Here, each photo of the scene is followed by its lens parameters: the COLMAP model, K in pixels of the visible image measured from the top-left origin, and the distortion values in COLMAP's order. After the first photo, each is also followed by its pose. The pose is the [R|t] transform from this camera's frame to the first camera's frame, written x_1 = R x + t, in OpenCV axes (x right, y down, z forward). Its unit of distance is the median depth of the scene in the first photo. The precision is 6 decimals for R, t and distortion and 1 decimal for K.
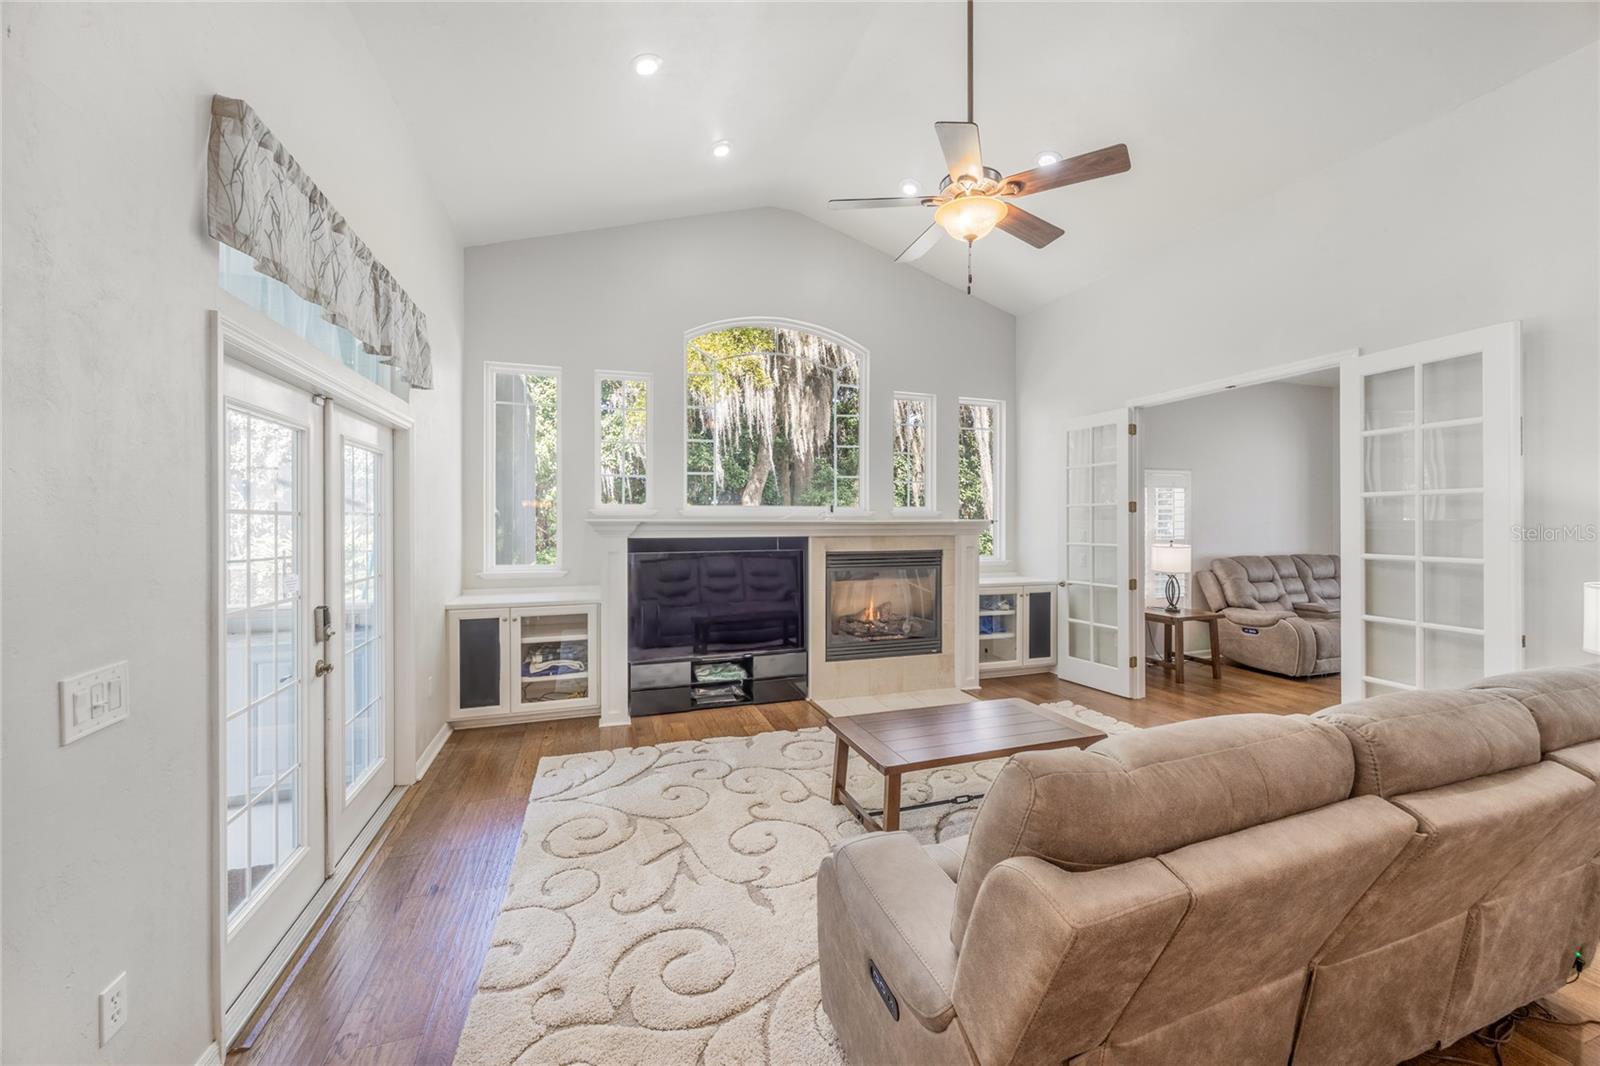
lens RADIAL K [[618.9, 0, 815.4], [0, 618.9, 518.2], [0, 0, 1]] dist [-0.001568, -0.001143]
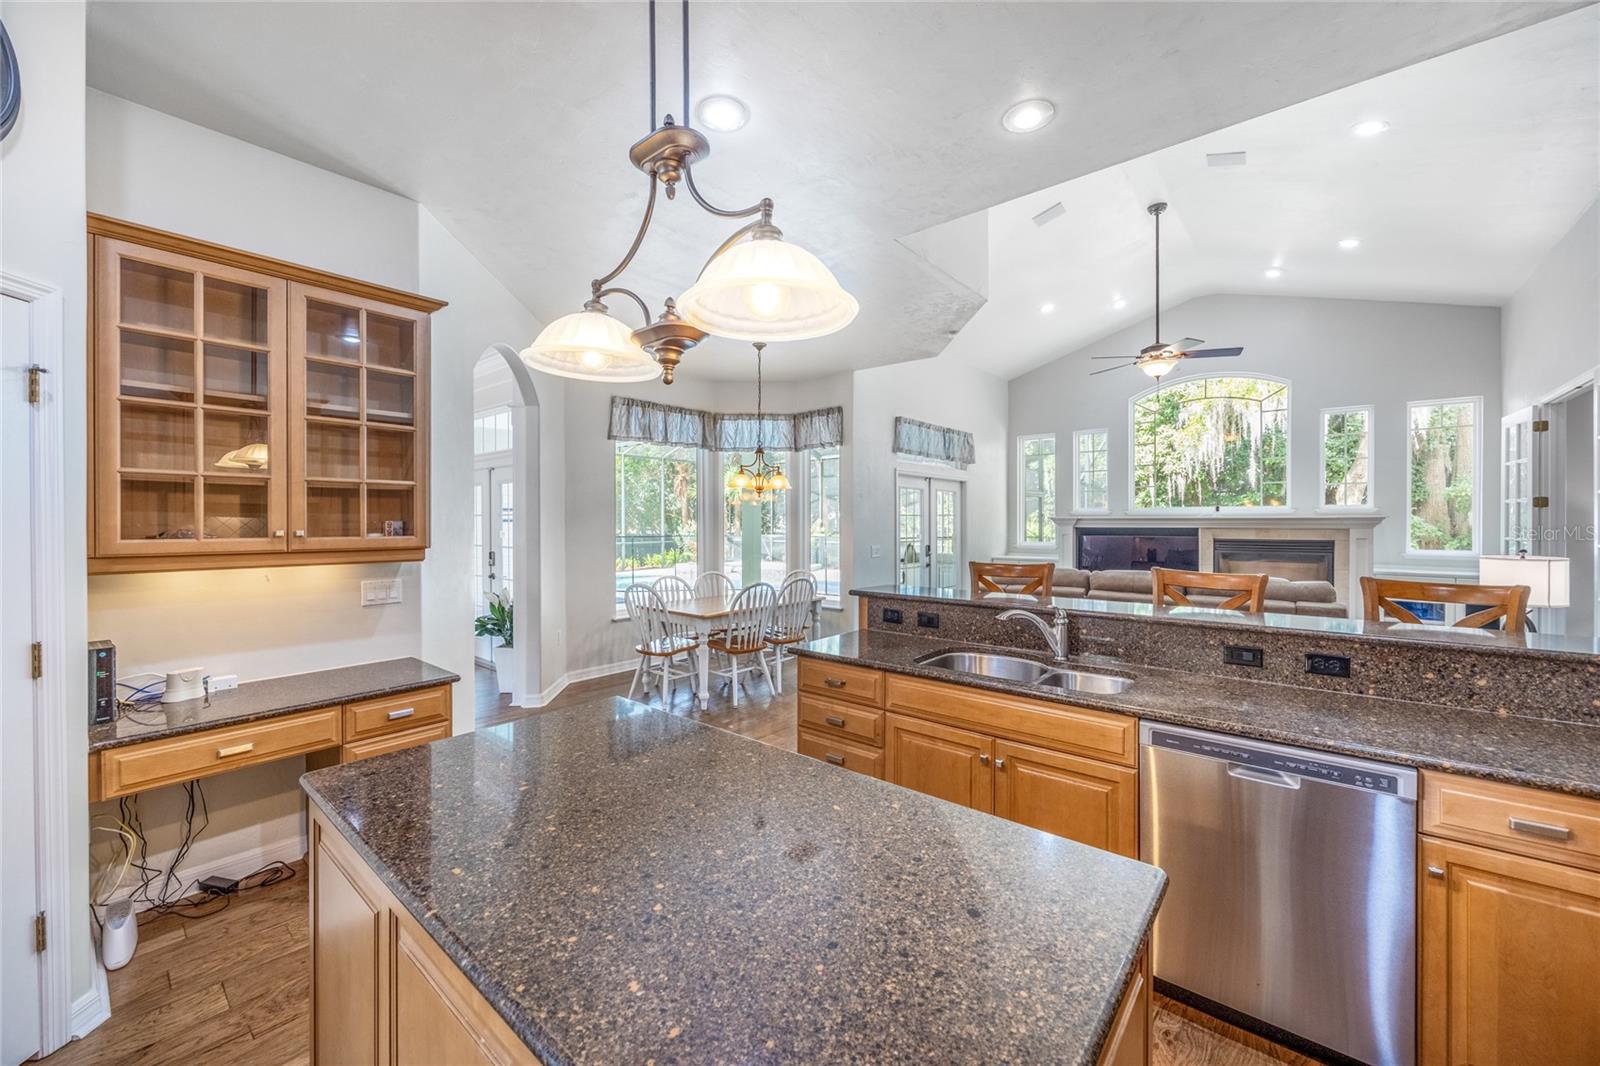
lens RADIAL K [[618.9, 0, 801.7], [0, 618.9, 520.9], [0, 0, 1]] dist [-0.001568, -0.001143]
pose [[0.516124, -0.001798, -0.856512, 0.858910], [0.003796, 0.999993, 0.000188, 0.009720], [0.856505, -0.003348, 0.516127, -0.645091]]
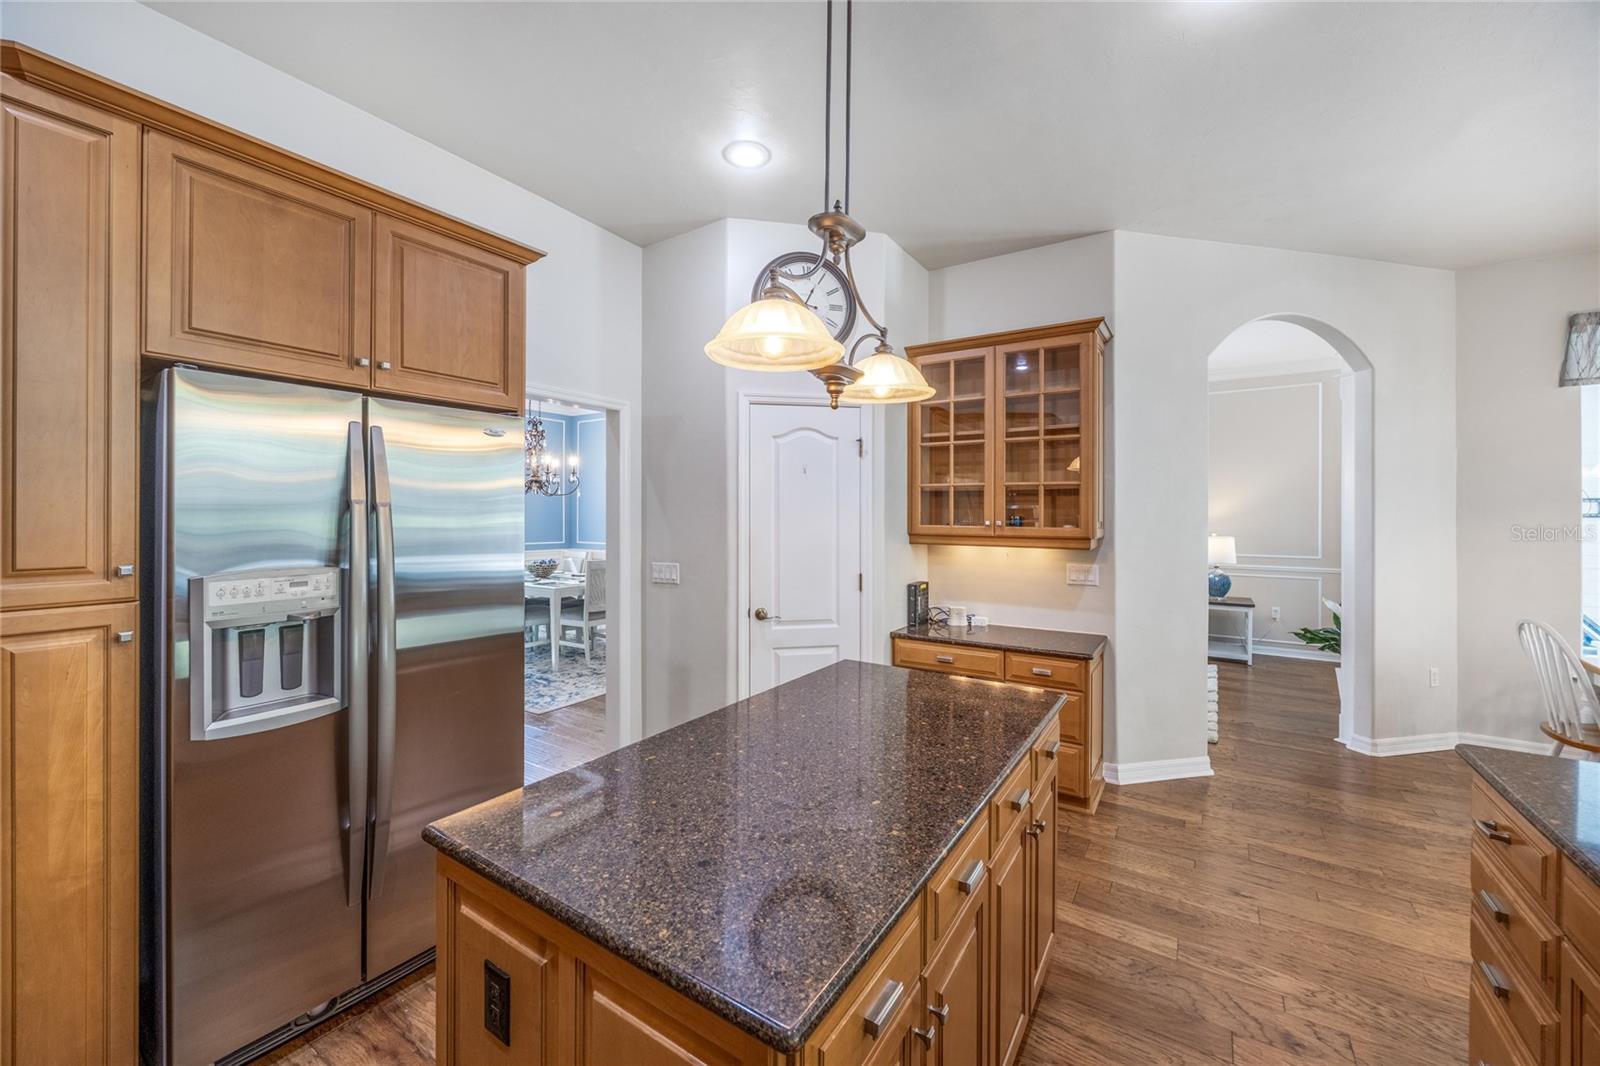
lens RADIAL K [[618.9, 0, 796.0], [0, 618.9, 504.8], [0, 0, 1]] dist [-0.001568, -0.001143]
pose [[-0.797438, -0.012928, -0.603262, 0.826569], [-0.003331, 0.999850, -0.017025, 0.010100], [0.603392, -0.011567, -0.797361, -0.290972]]
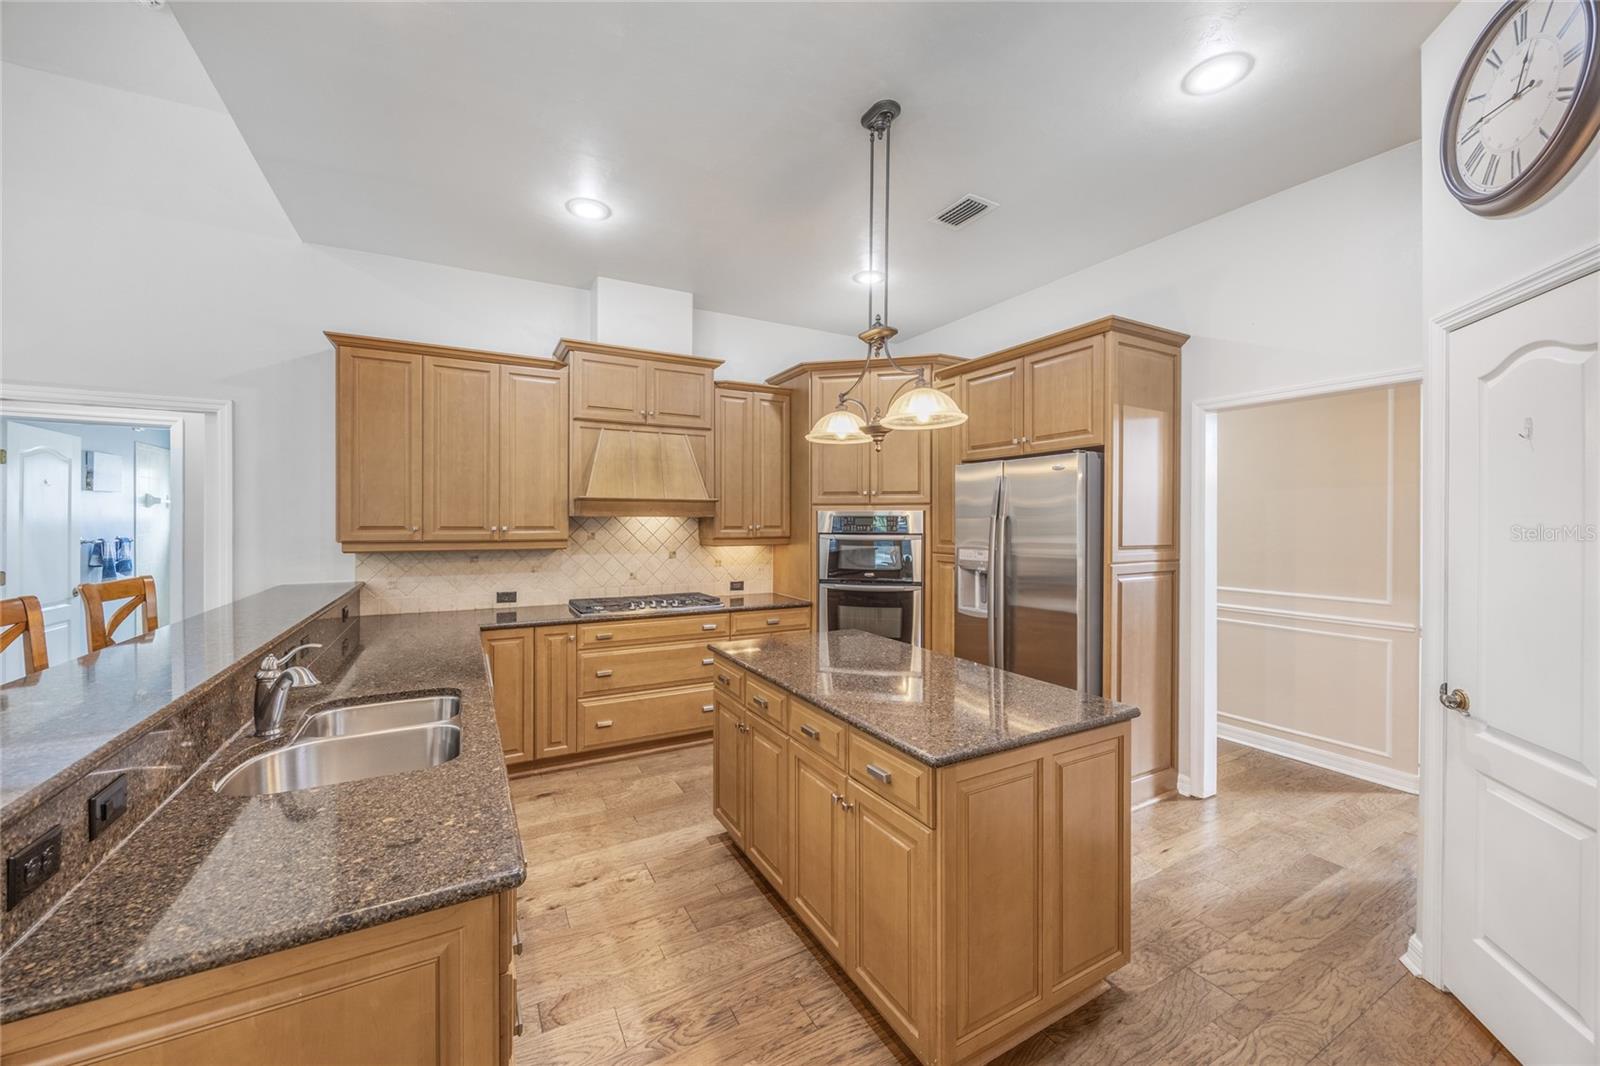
lens RADIAL K [[618.9, 0, 797.3], [0, 618.9, 523.9], [0, 0, 1]] dist [-0.001568, -0.001143]
pose [[-0.167642, -0.005672, 0.985832, 0.094986], [-0.005038, 0.999975, 0.004896, 0.009408], [-0.985835, -0.004146, -0.167667, -0.397065]]
